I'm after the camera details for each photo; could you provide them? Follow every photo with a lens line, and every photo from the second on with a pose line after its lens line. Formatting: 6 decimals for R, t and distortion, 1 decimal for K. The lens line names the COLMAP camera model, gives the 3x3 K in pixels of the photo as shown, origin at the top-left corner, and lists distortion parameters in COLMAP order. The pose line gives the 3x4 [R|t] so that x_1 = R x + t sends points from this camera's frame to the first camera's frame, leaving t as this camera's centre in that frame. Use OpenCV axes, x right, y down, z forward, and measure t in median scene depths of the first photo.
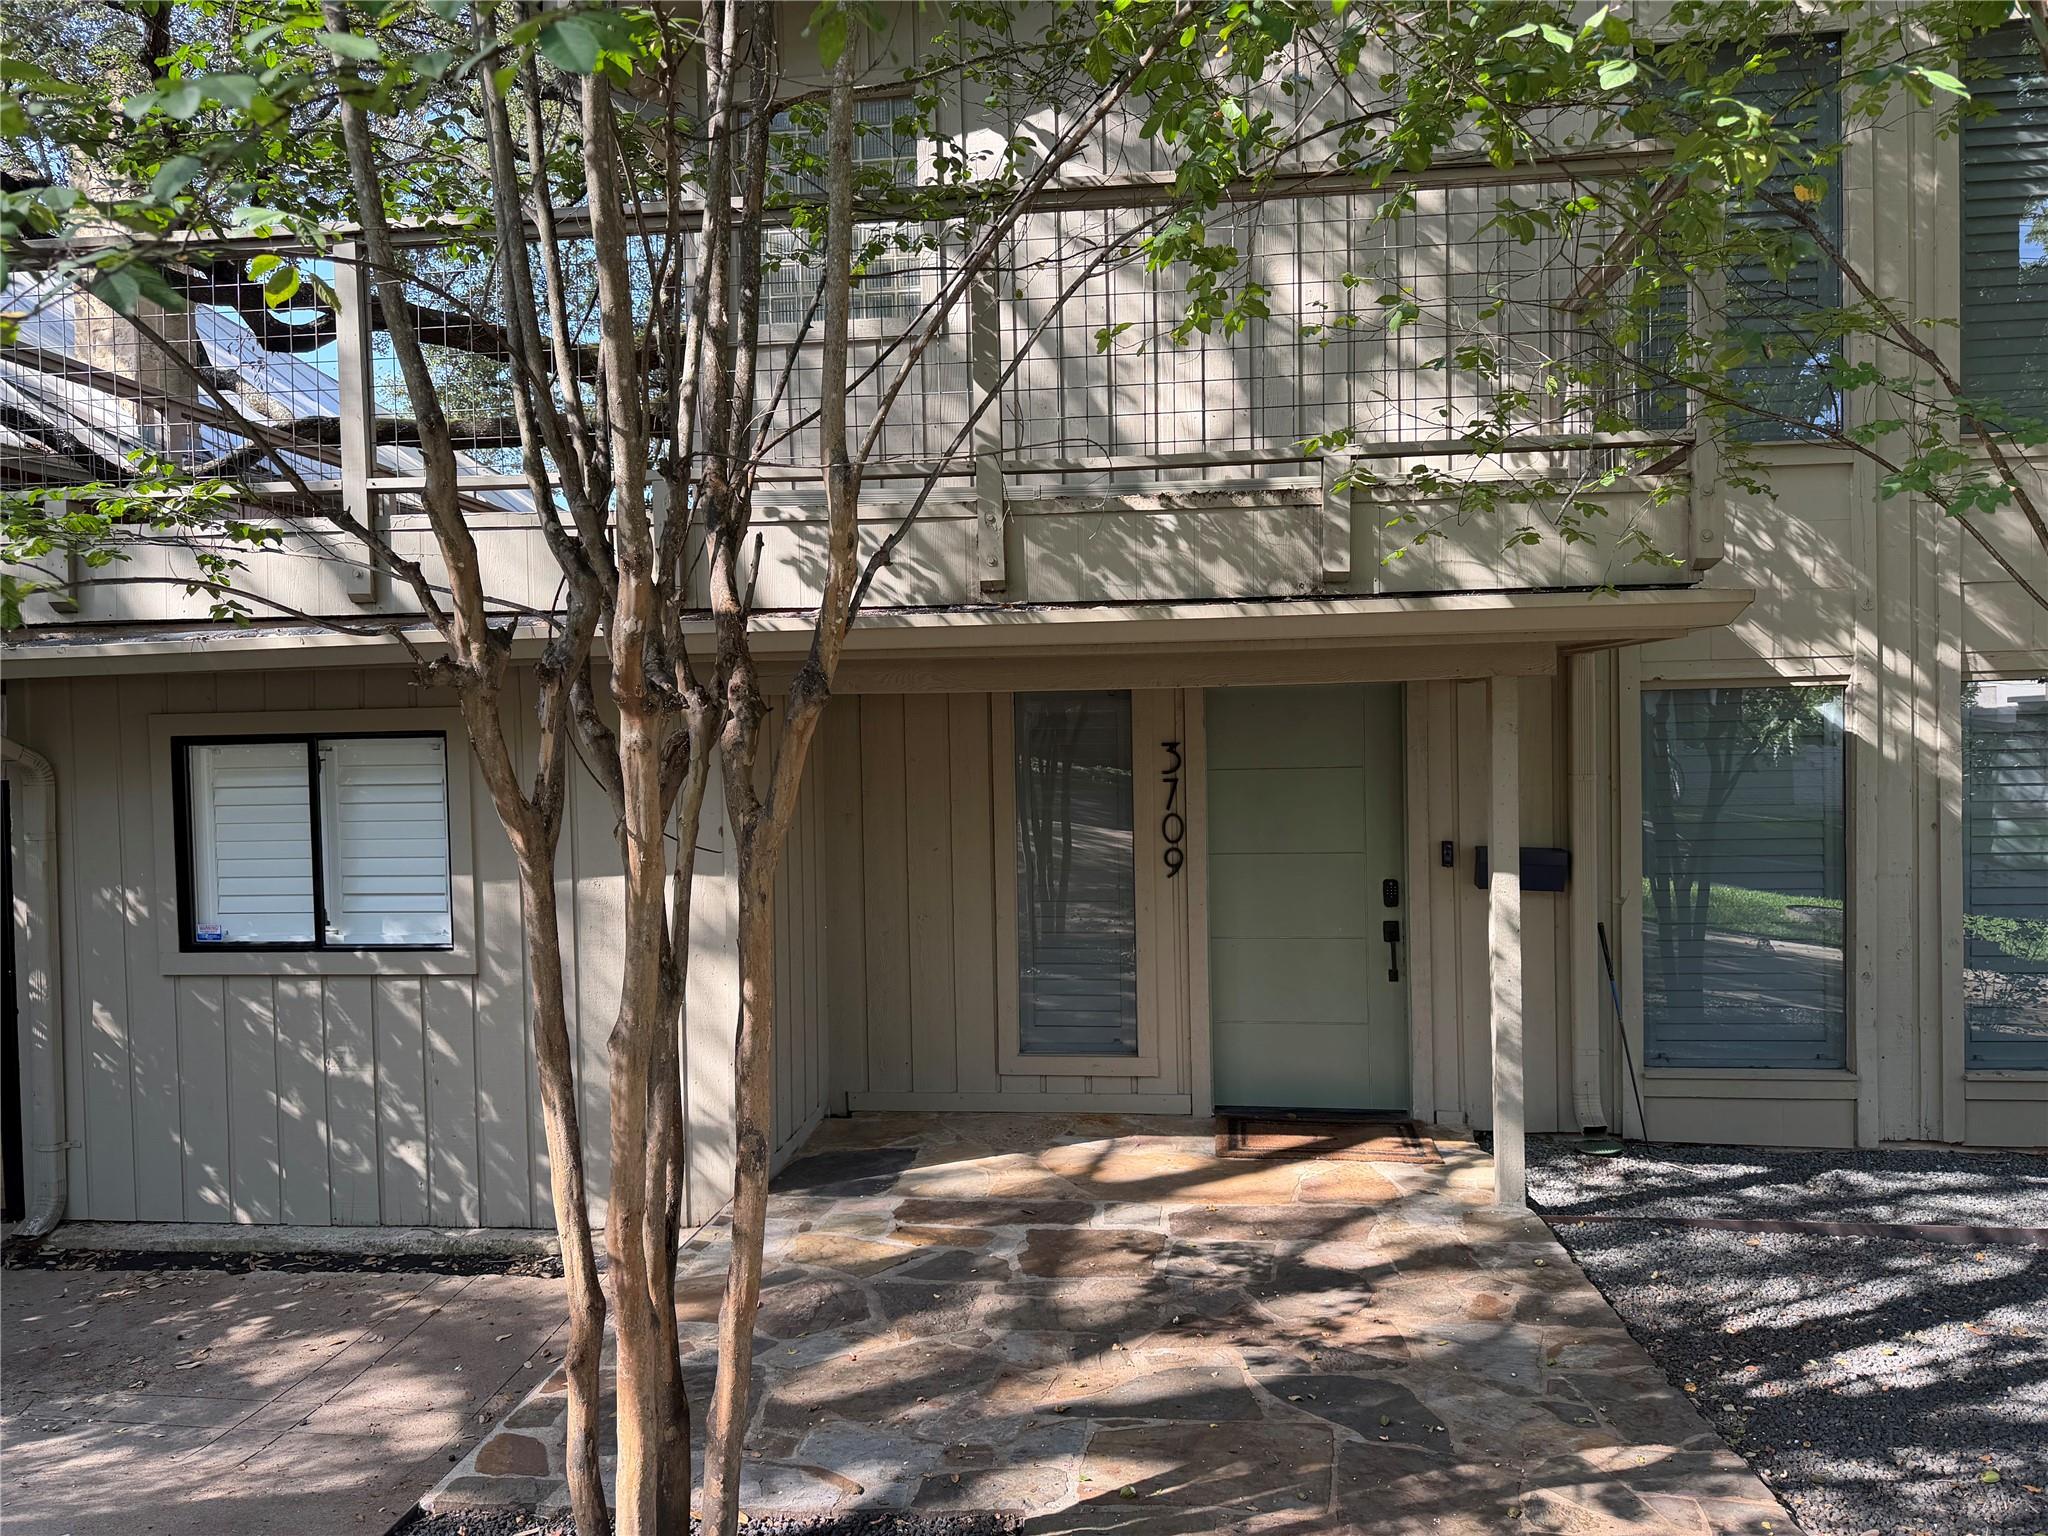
lens RADIAL K [[1435.6, 0, 1014.4], [0, 1435.6, 763.5], [0, 0, 1]] dist [0.076689, -0.086073]
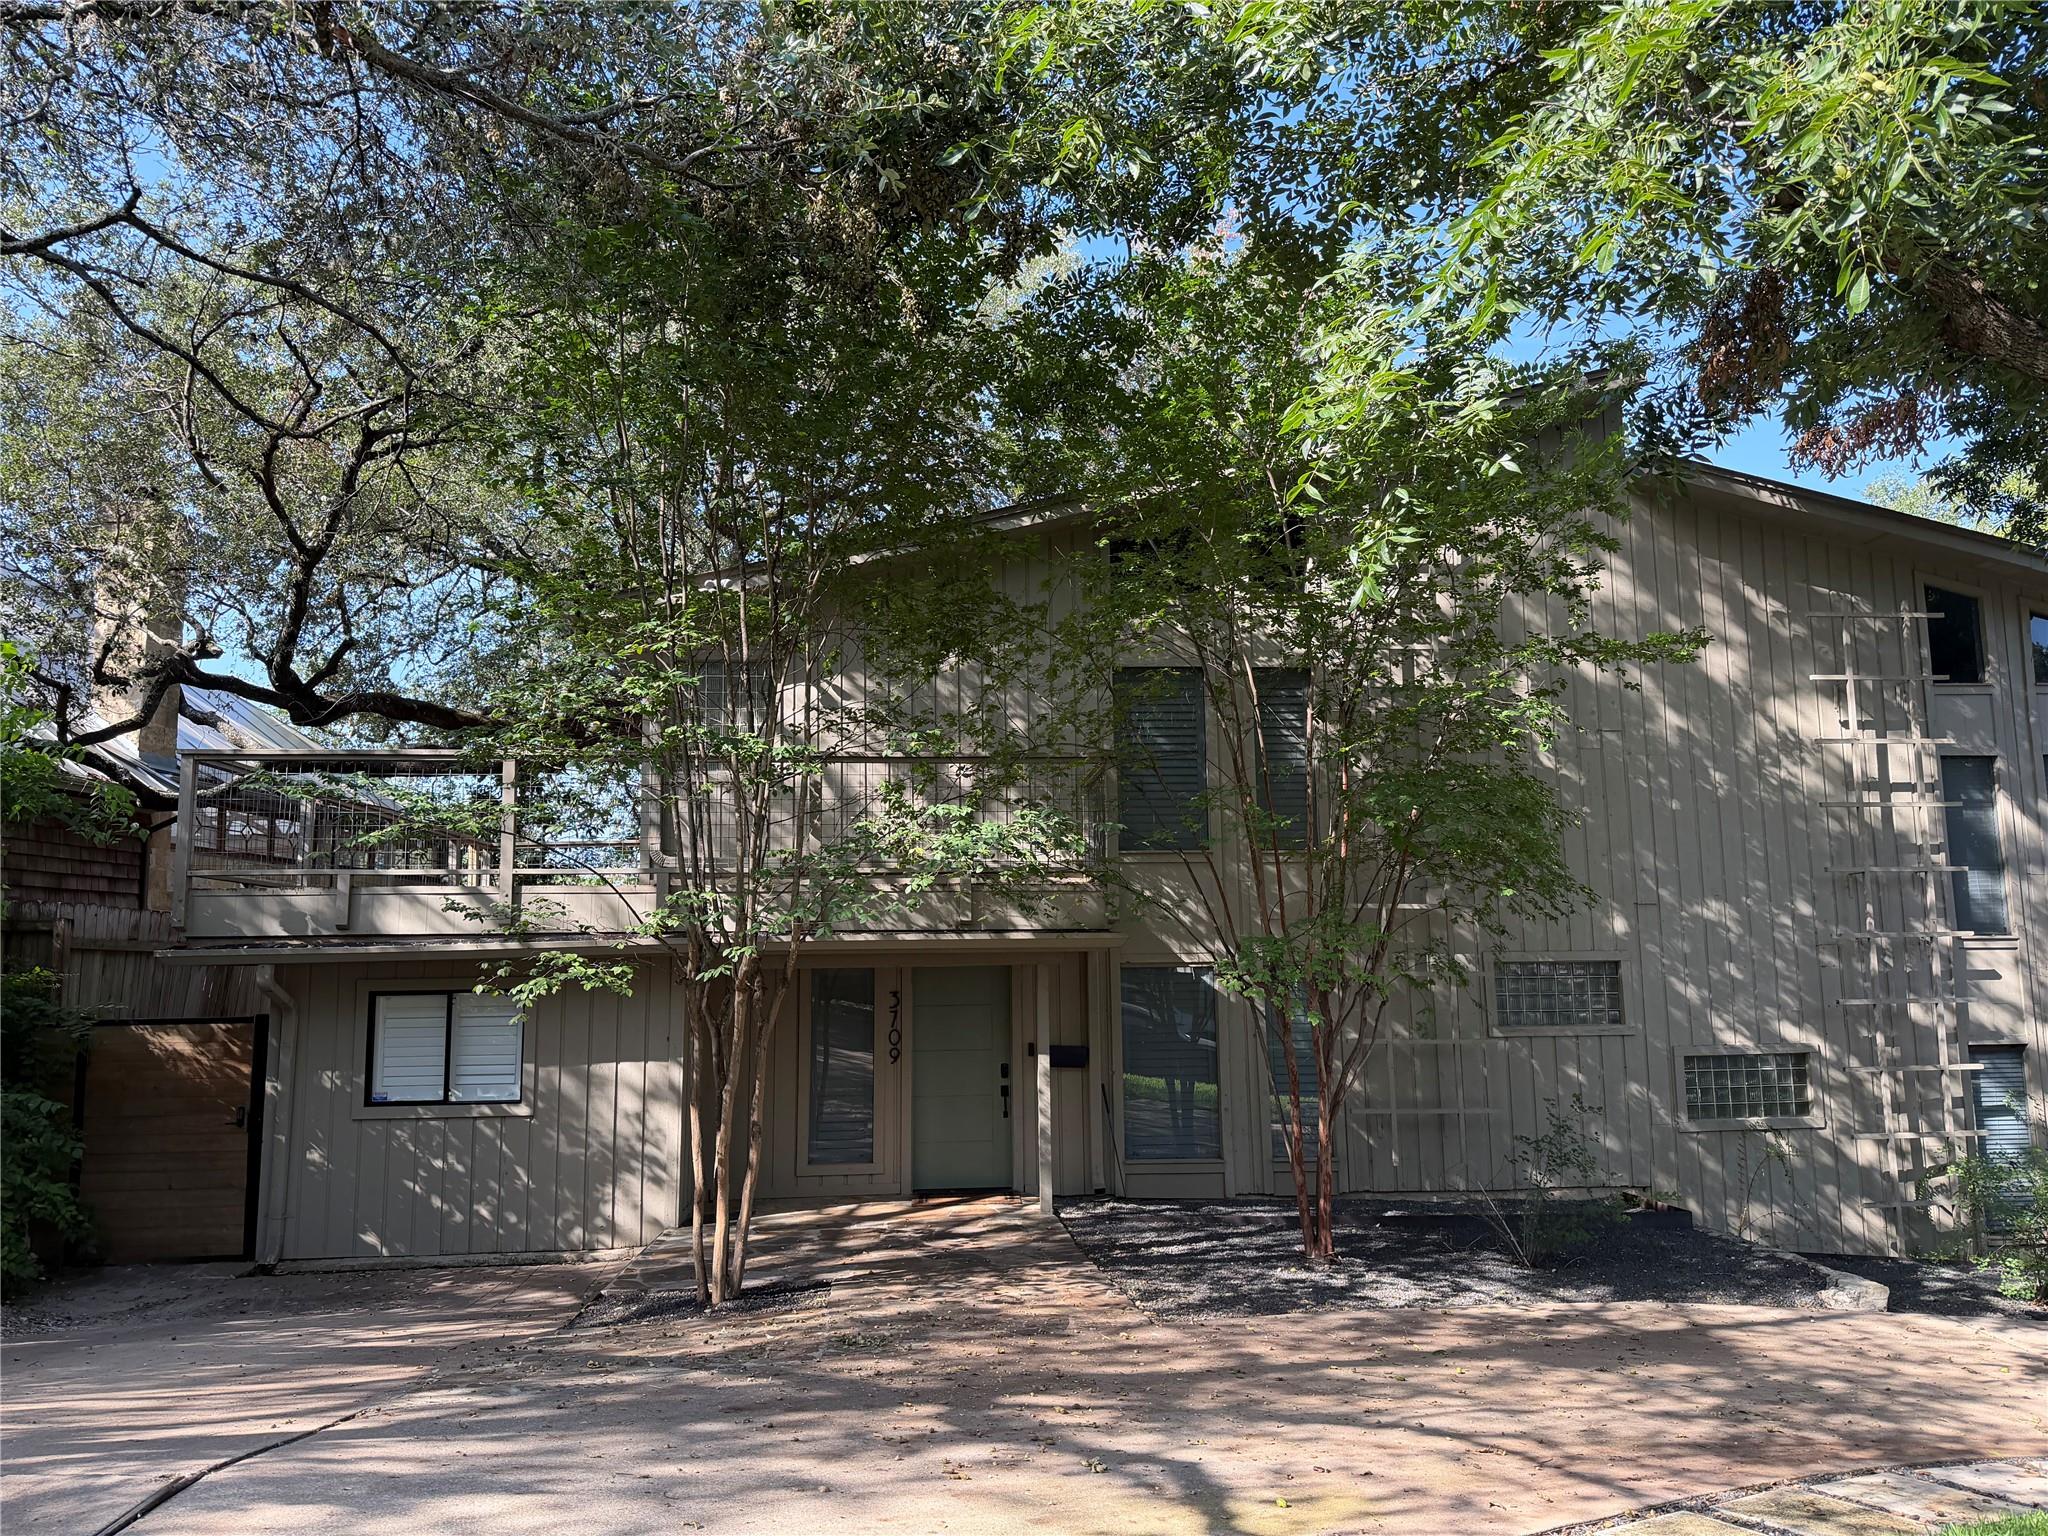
lens RADIAL K [[1435.6, 0, 1038.8], [0, 1435.6, 762.8], [0, 0, 1]] dist [0.076689, -0.086073]
pose [[0.978822, 0.034147, 0.201846, -0.113909], [-0.000322, 0.986246, -0.165283, 0.000727], [-0.204714, 0.161718, 0.965370, -1.070278]]
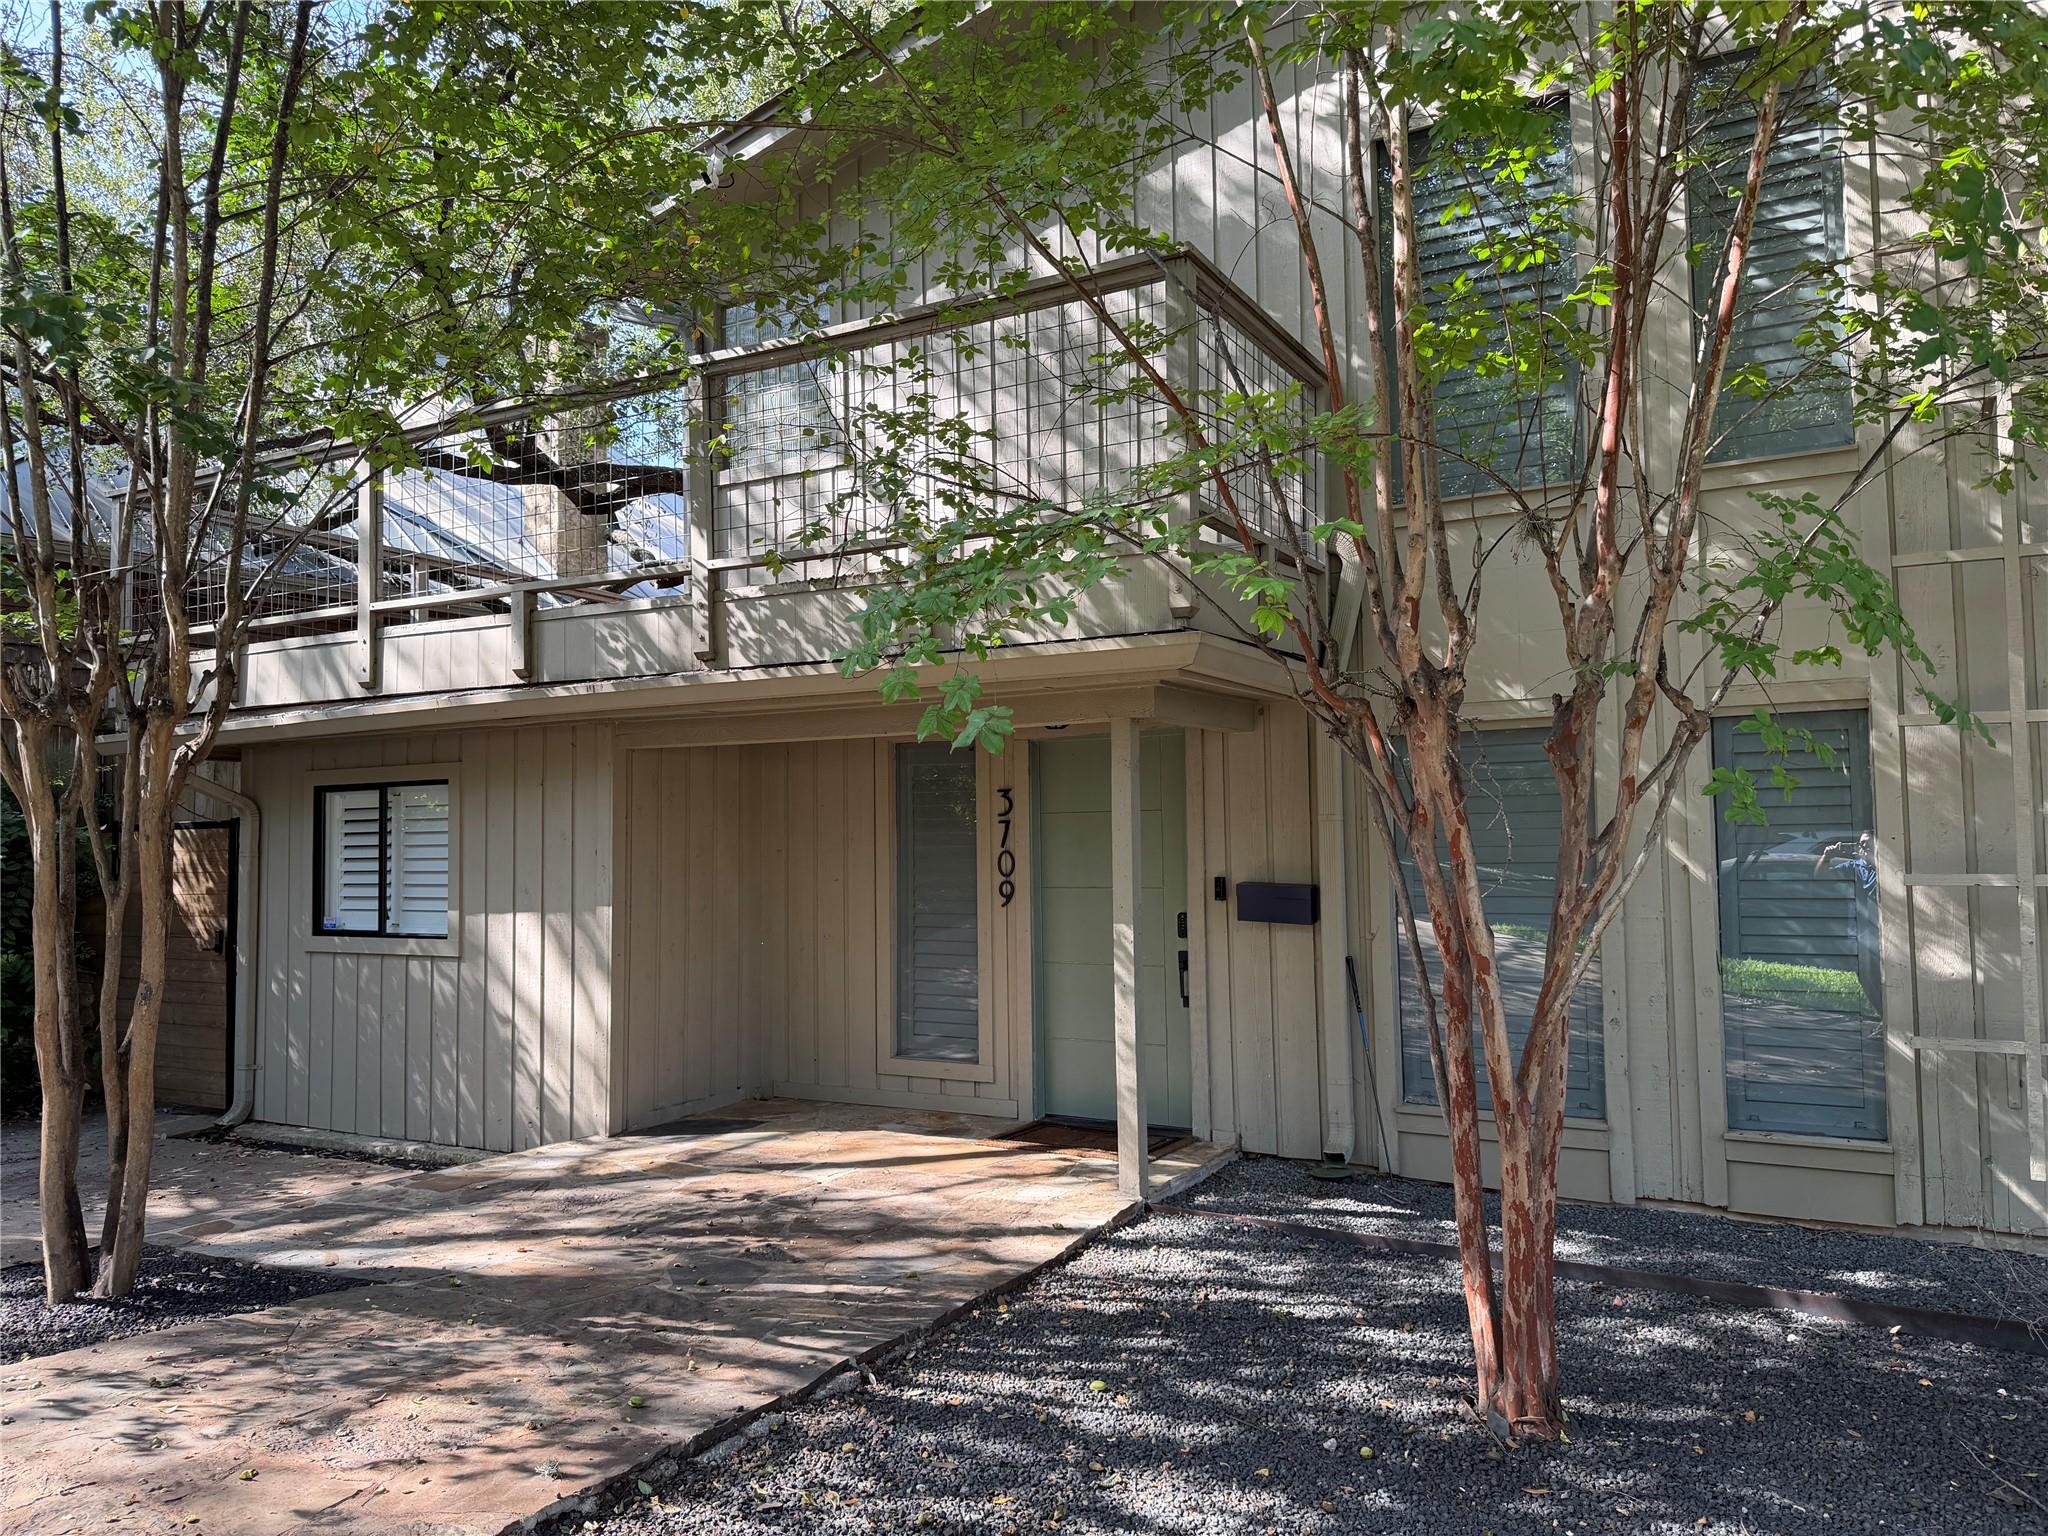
lens RADIAL K [[1435.6, 0, 1023.0], [0, 1435.6, 778.1], [0, 0, 1]] dist [0.076689, -0.086073]
pose [[0.919892, -0.010177, -0.392040, 0.639969], [-0.012884, 0.998339, -0.056146, 0.045658], [0.391960, 0.056699, 0.918233, -0.054136]]
